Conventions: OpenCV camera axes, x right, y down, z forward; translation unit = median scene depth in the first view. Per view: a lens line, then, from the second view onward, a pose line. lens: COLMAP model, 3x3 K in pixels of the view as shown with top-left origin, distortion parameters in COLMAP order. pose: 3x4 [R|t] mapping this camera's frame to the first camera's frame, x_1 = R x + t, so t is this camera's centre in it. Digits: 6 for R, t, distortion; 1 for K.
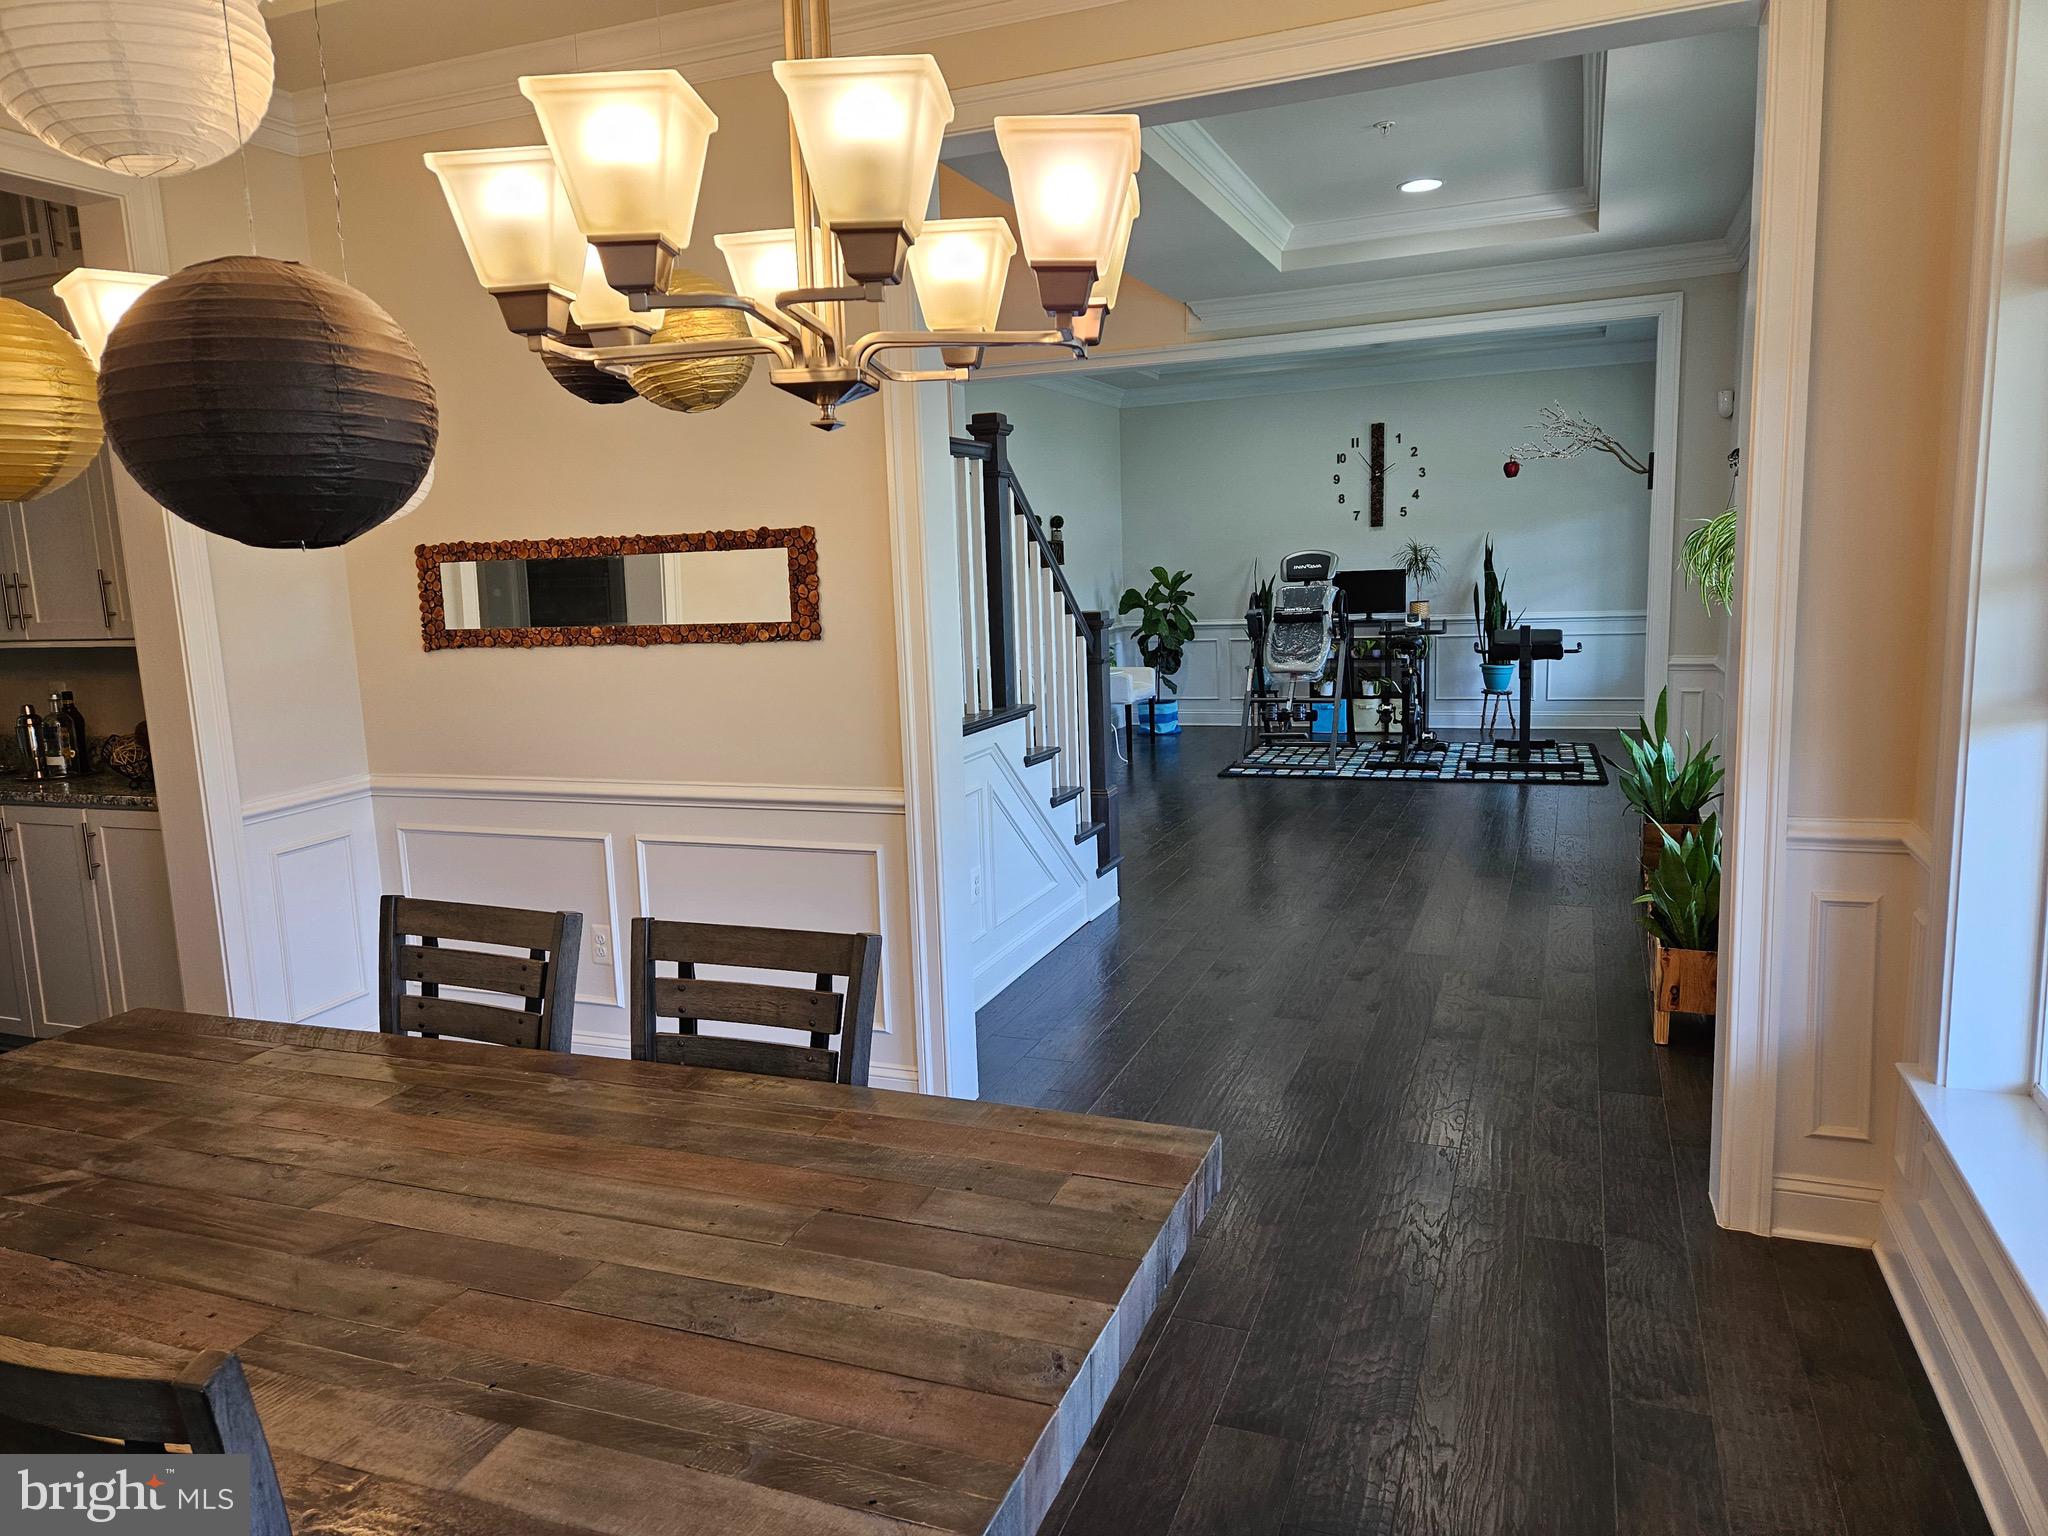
lens RADIAL K [[1340.2, 0, 1024.0], [0, 1340.2, 768.0], [0, 0, 1]] dist [0.004015, 0.001219]
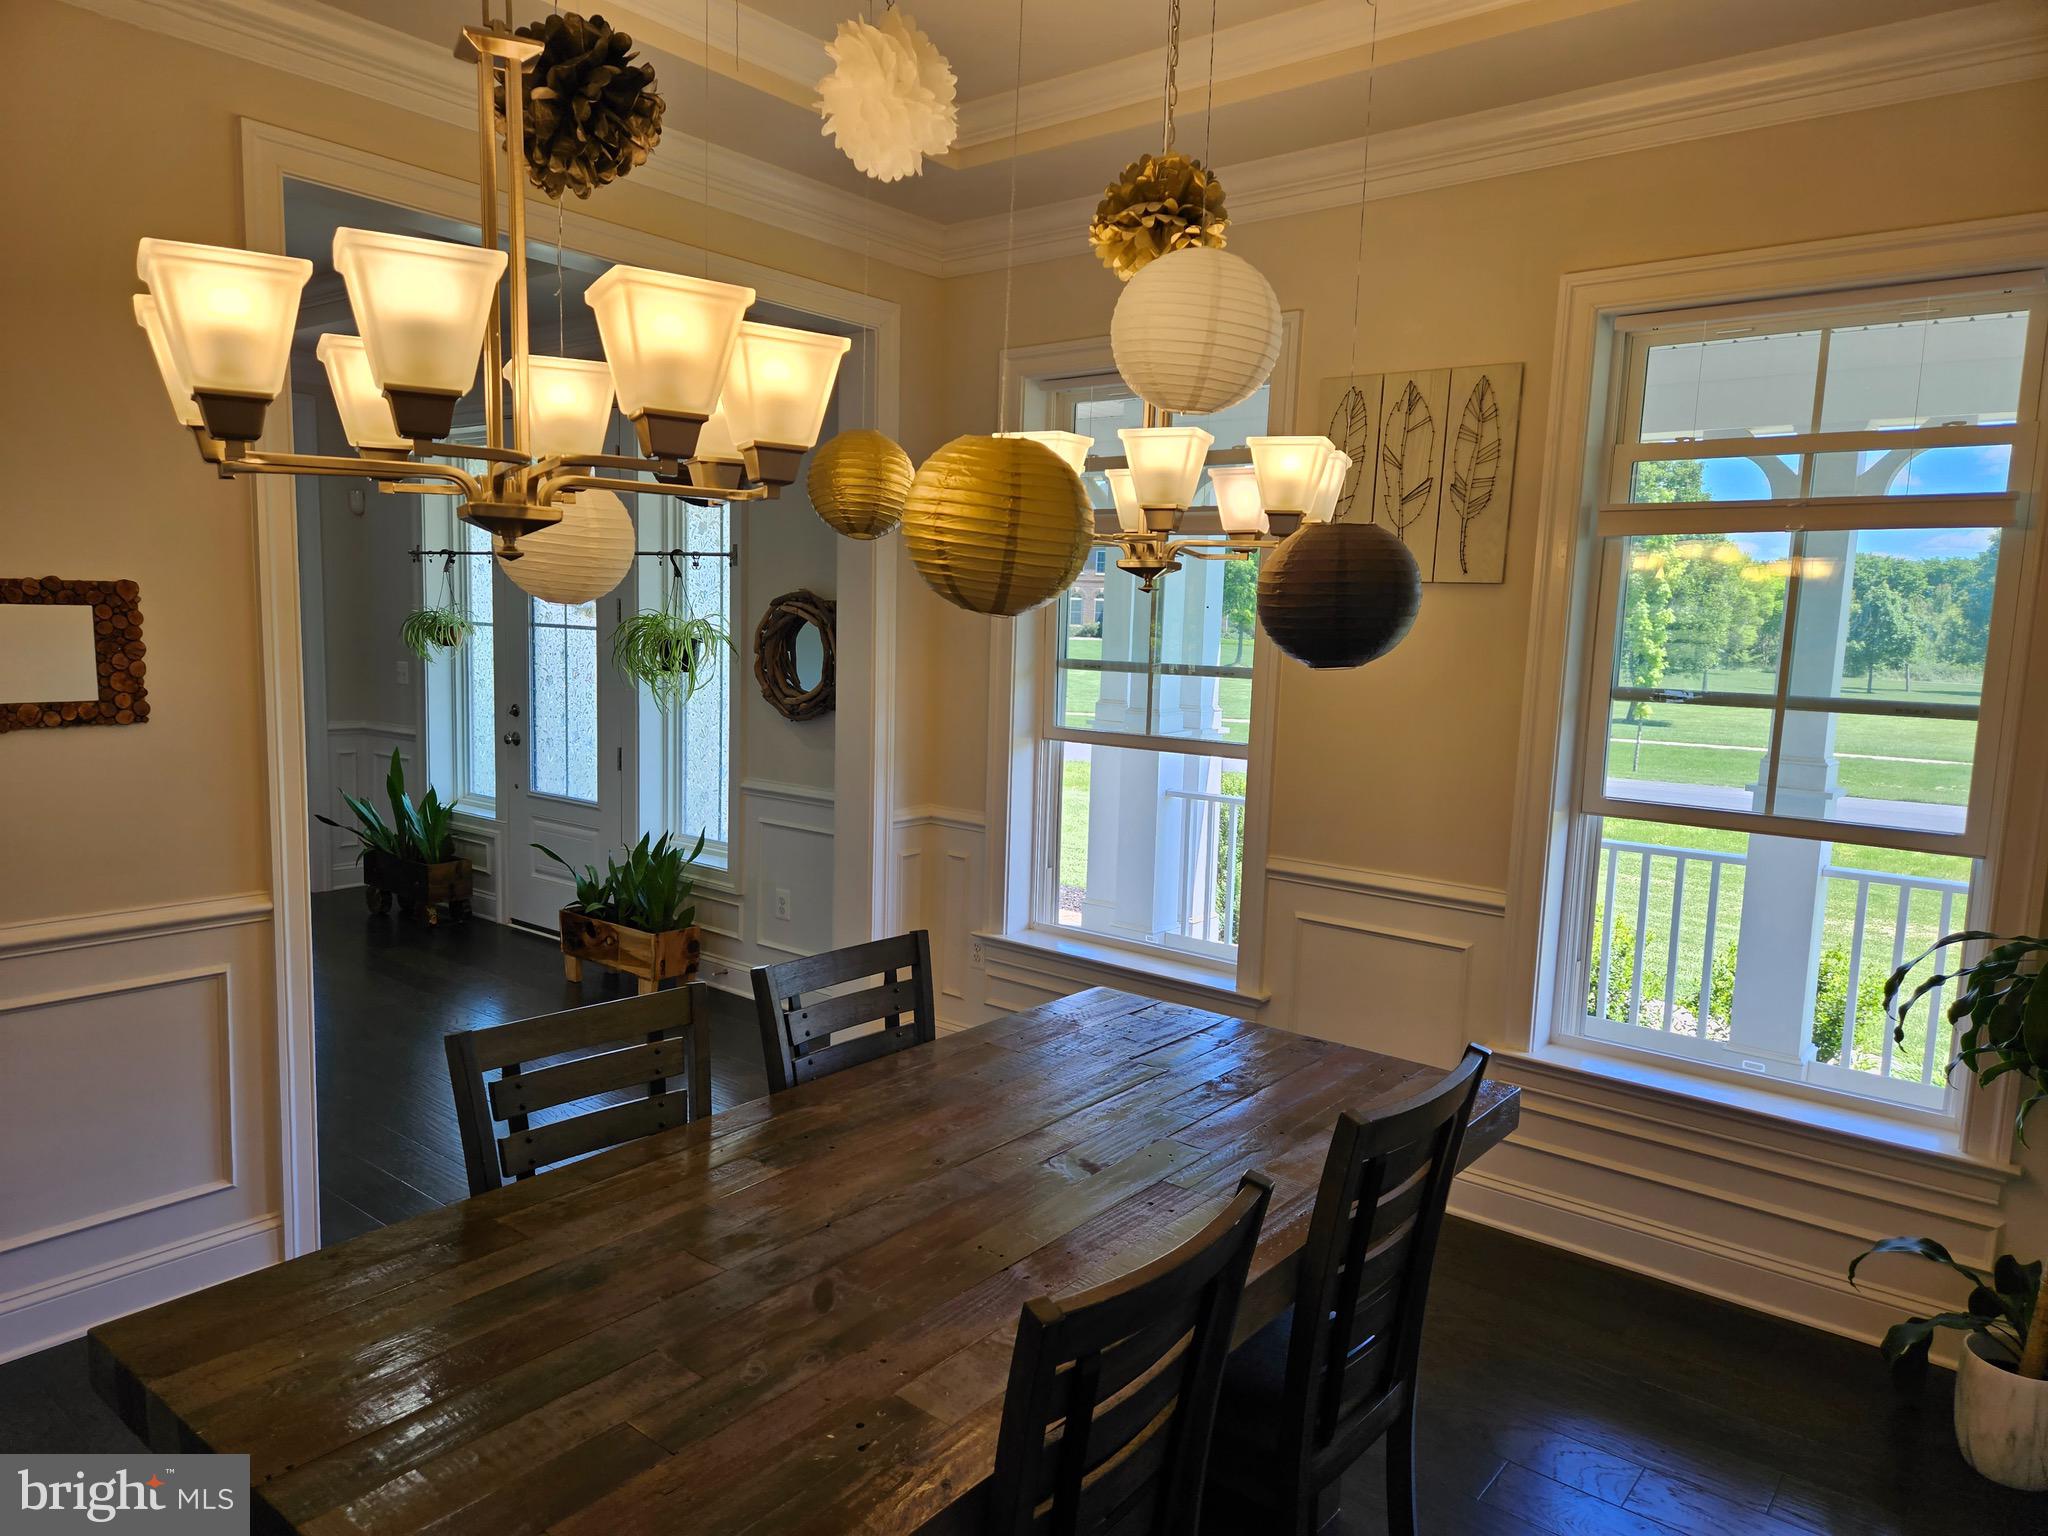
lens RADIAL K [[1373.0, 0, 1024.0], [0, 1373.0, 768.0], [0, 0, 1]] dist [0.003388, 0.000650]
pose [[0.299913, -0.061145, 0.952005, -0.781213], [0.102695, 0.994214, 0.031504, -0.040654], [-0.948423, 0.088318, 0.304457, 0.255719]]
